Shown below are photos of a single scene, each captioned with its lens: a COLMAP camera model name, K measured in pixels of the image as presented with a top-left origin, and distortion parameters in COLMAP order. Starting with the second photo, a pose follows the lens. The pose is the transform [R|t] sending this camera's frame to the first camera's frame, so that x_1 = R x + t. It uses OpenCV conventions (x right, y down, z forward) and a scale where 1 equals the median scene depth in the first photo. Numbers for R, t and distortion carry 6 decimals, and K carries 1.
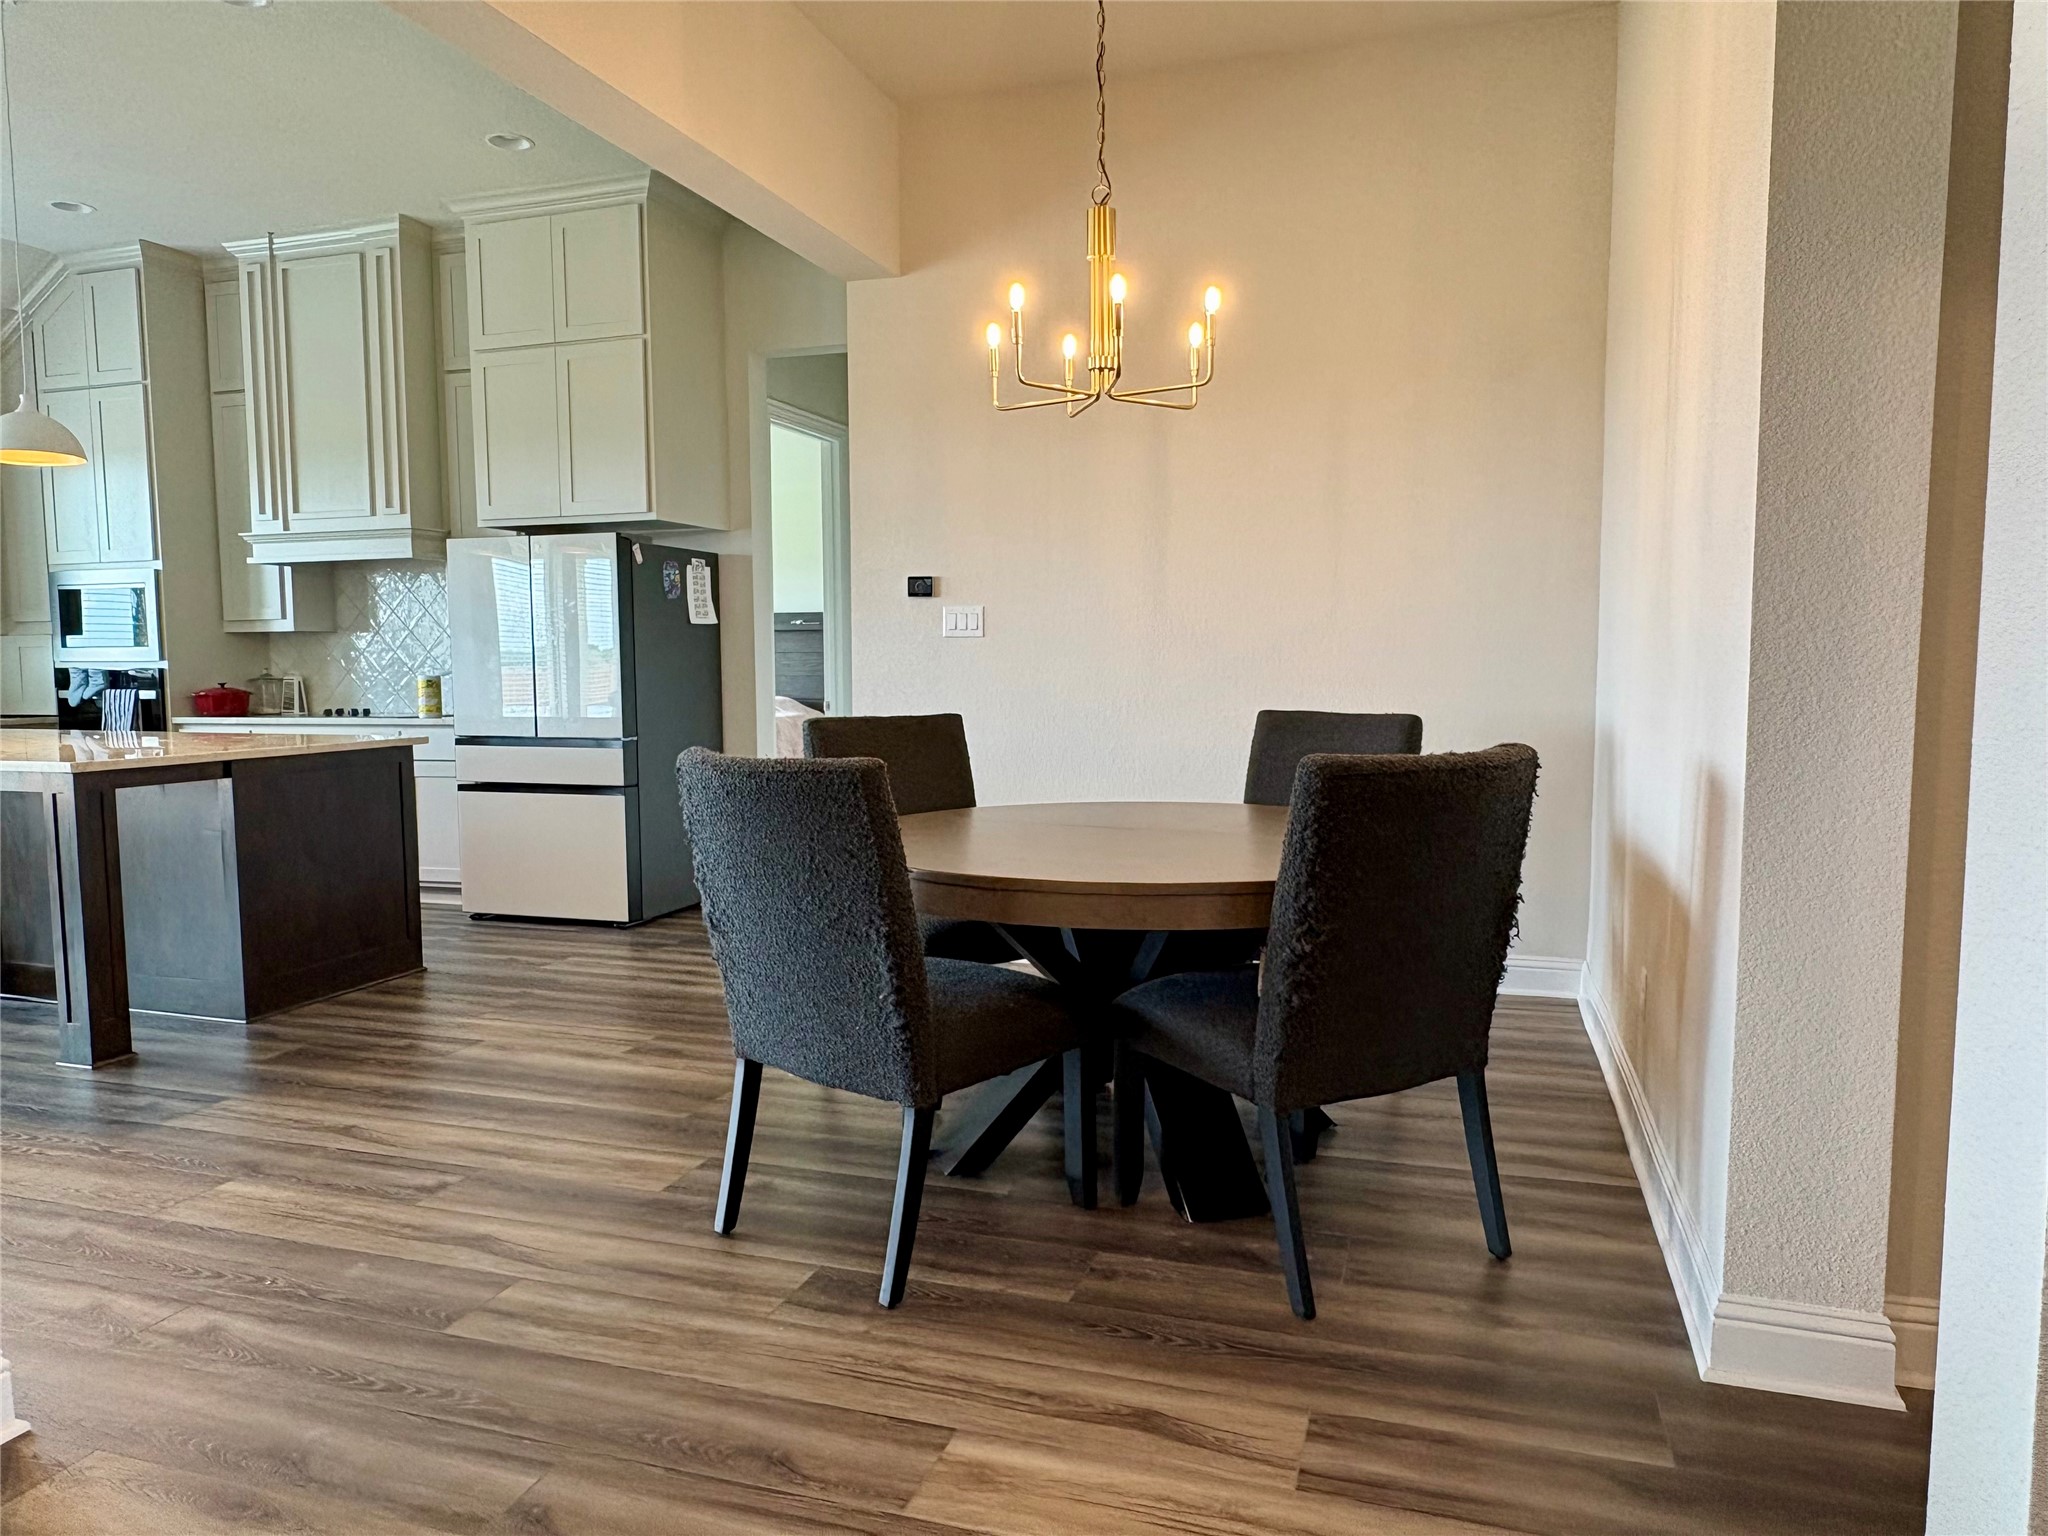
lens RADIAL K [[1345.3, 0, 1024.0], [0, 1345.3, 768.0], [0, 0, 1]] dist [-0.002301, 0.003626]
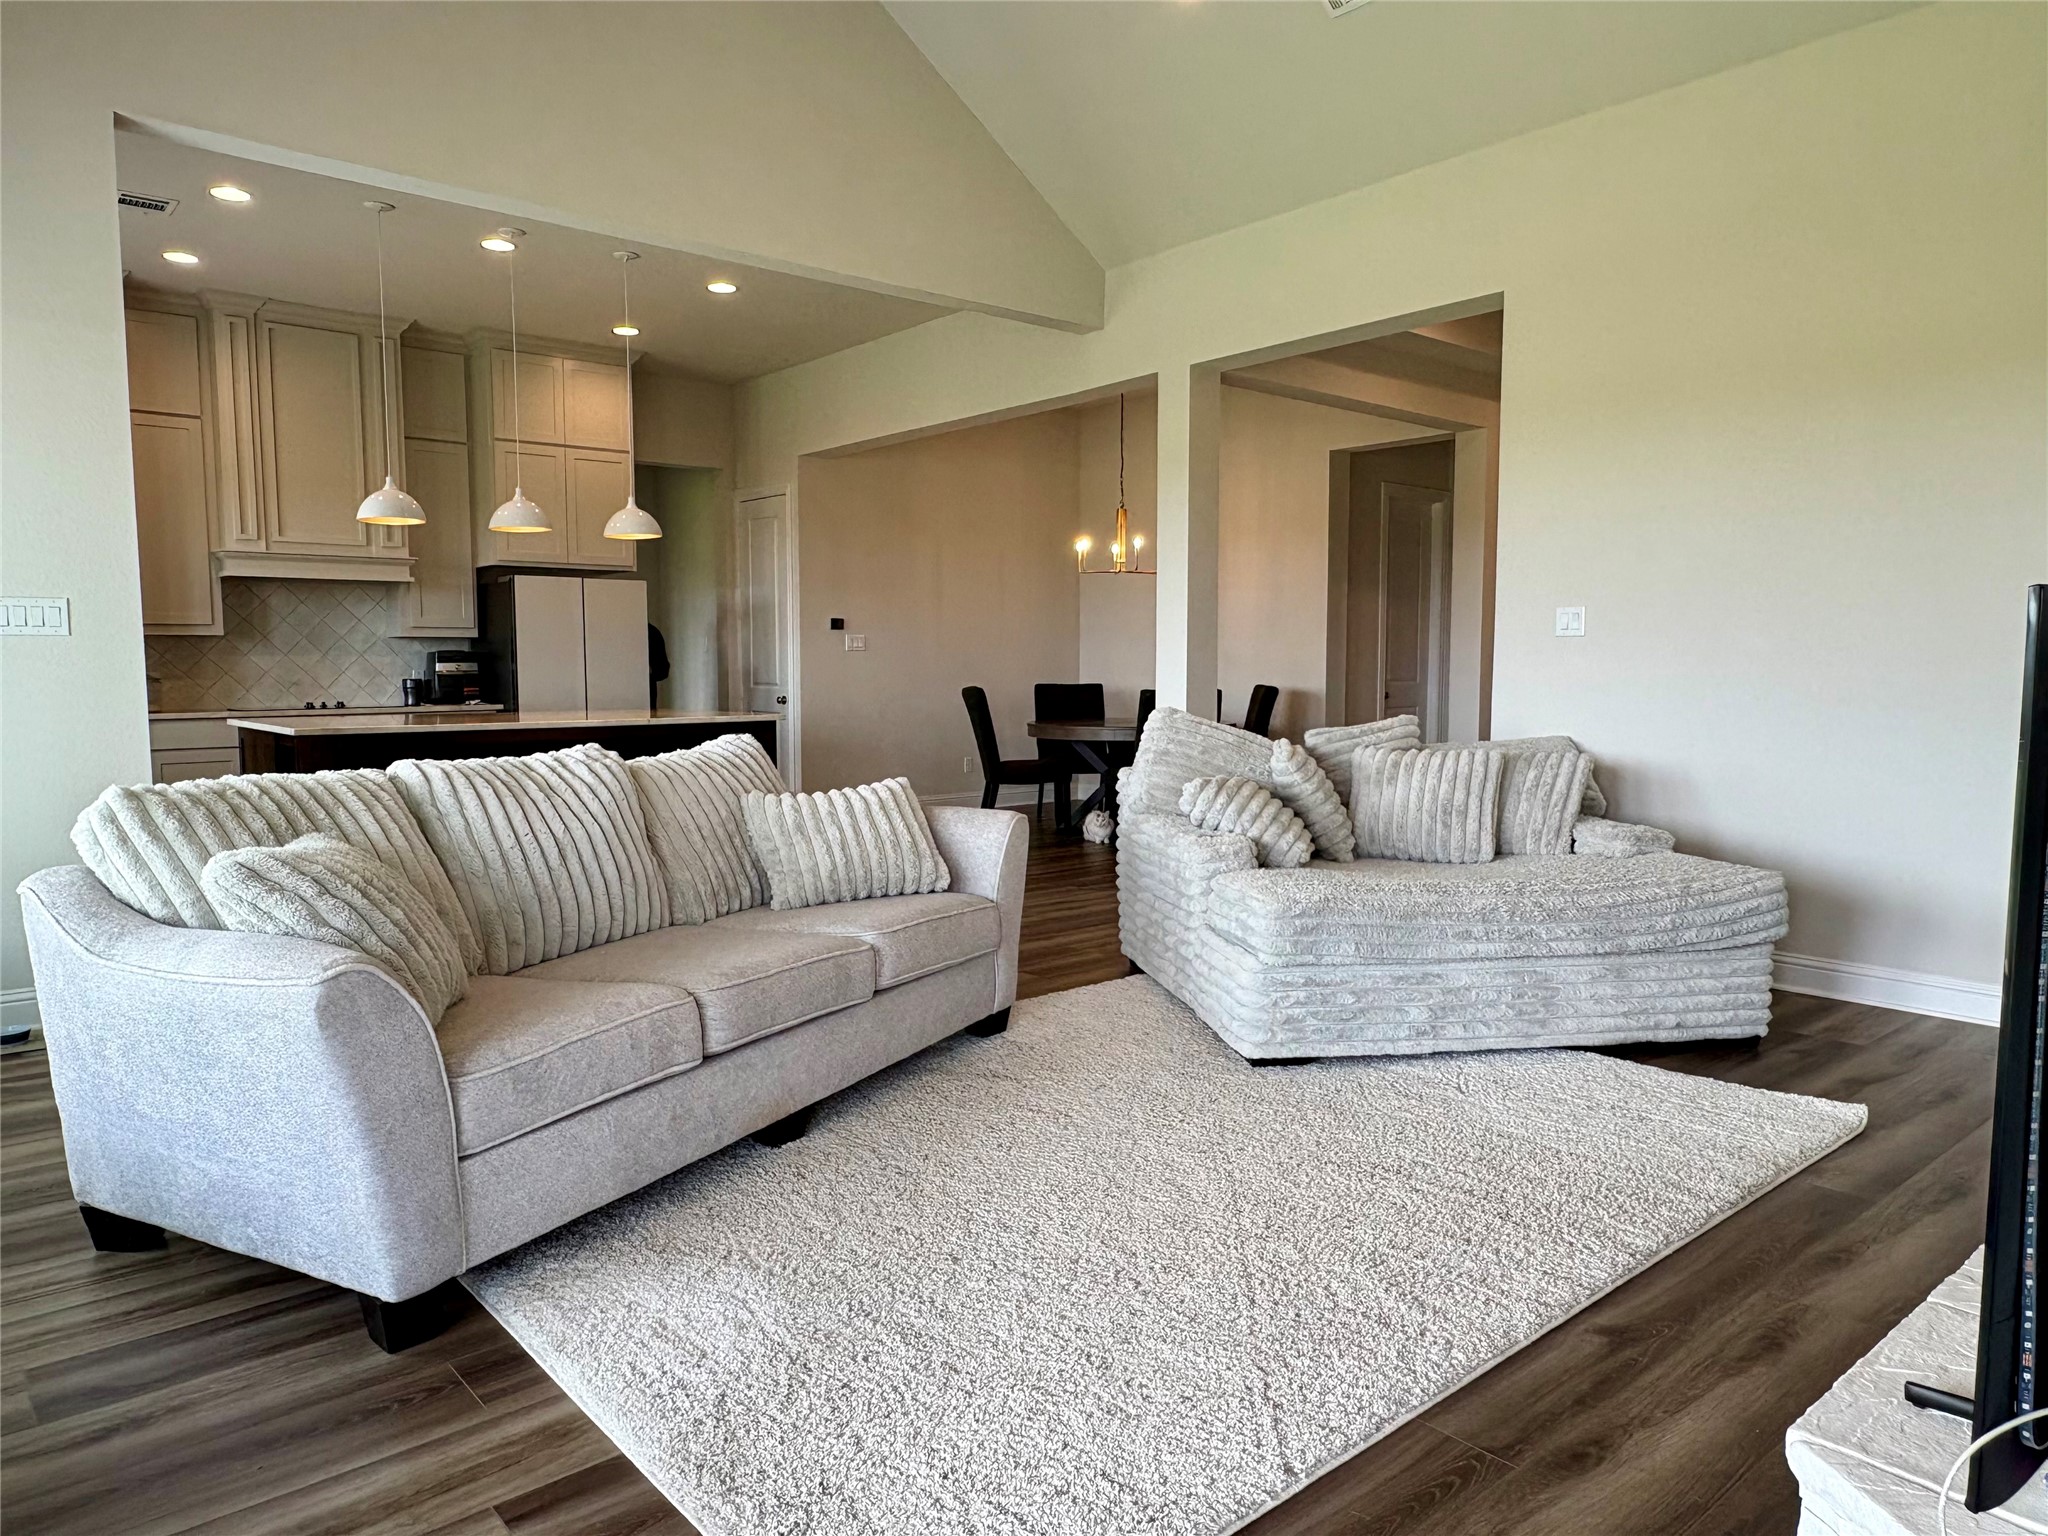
lens RADIAL K [[1345.3, 0, 1024.0], [0, 1345.3, 768.0], [0, 0, 1]] dist [-0.002301, 0.003626]
pose [[0.526285, -0.062239, 0.848027, -1.184087], [0.066764, 0.997263, 0.031758, 0.016858], [-0.847683, 0.039904, 0.529000, -0.150688]]
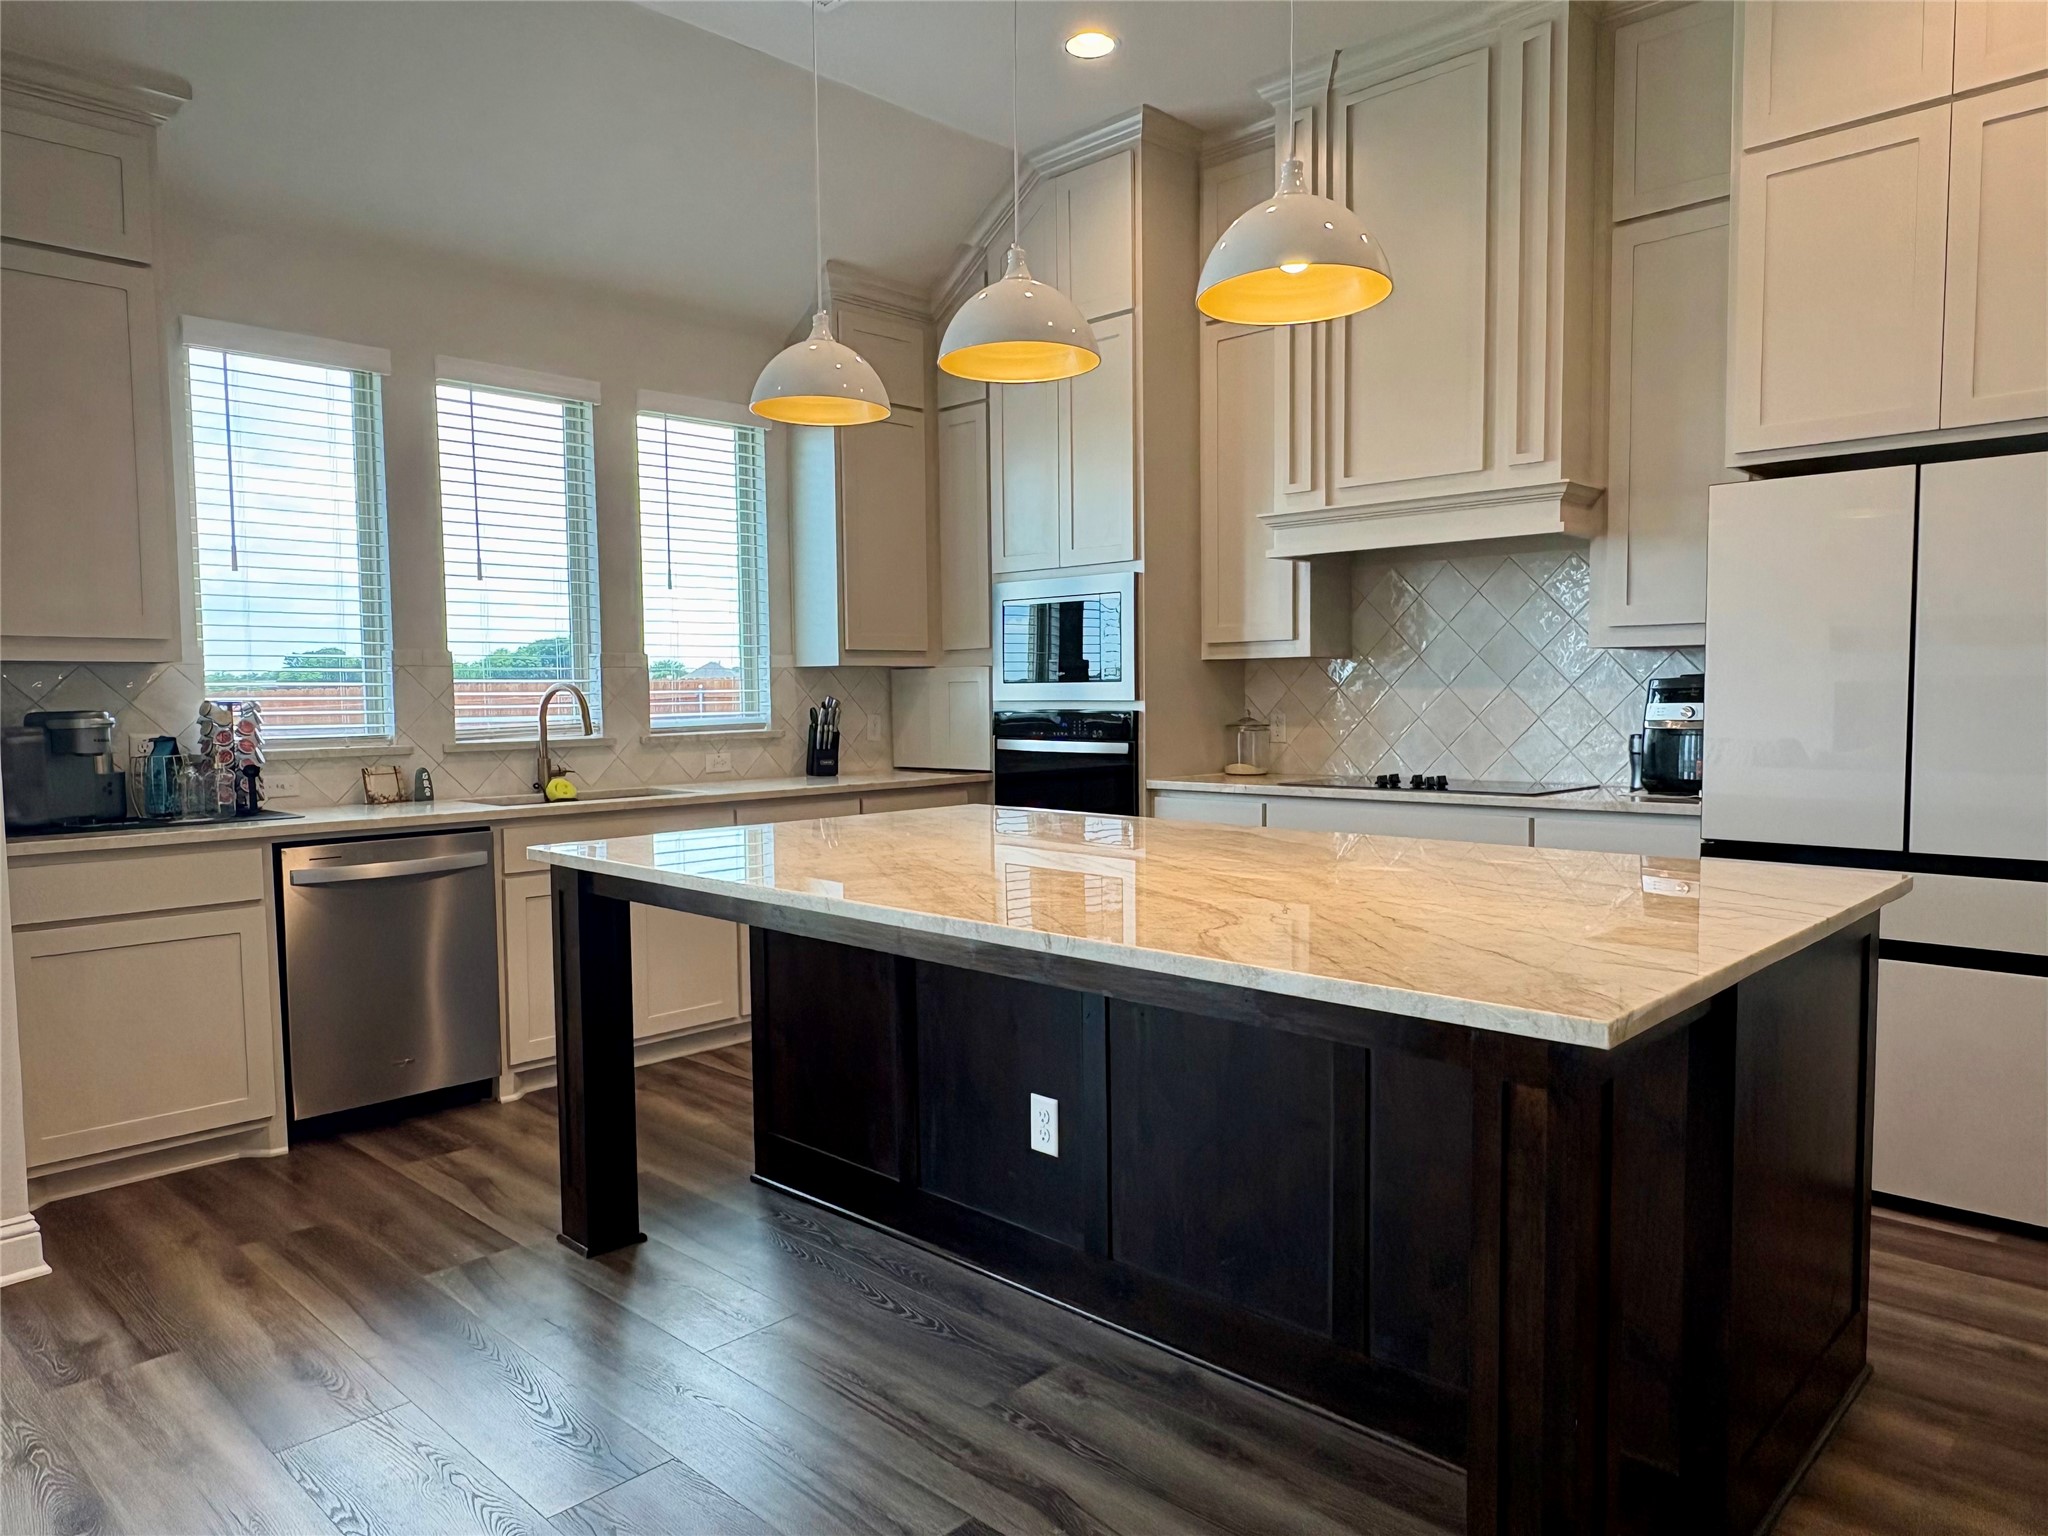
lens RADIAL K [[1345.3, 0, 1024.0], [0, 1345.3, 768.0], [0, 0, 1]] dist [-0.002301, 0.003626]
pose [[0.898455, 0.023484, -0.438437, -0.386007], [-0.033377, 0.999332, -0.014870, -0.031751], [0.437795, 0.027994, 0.898639, 0.338669]]
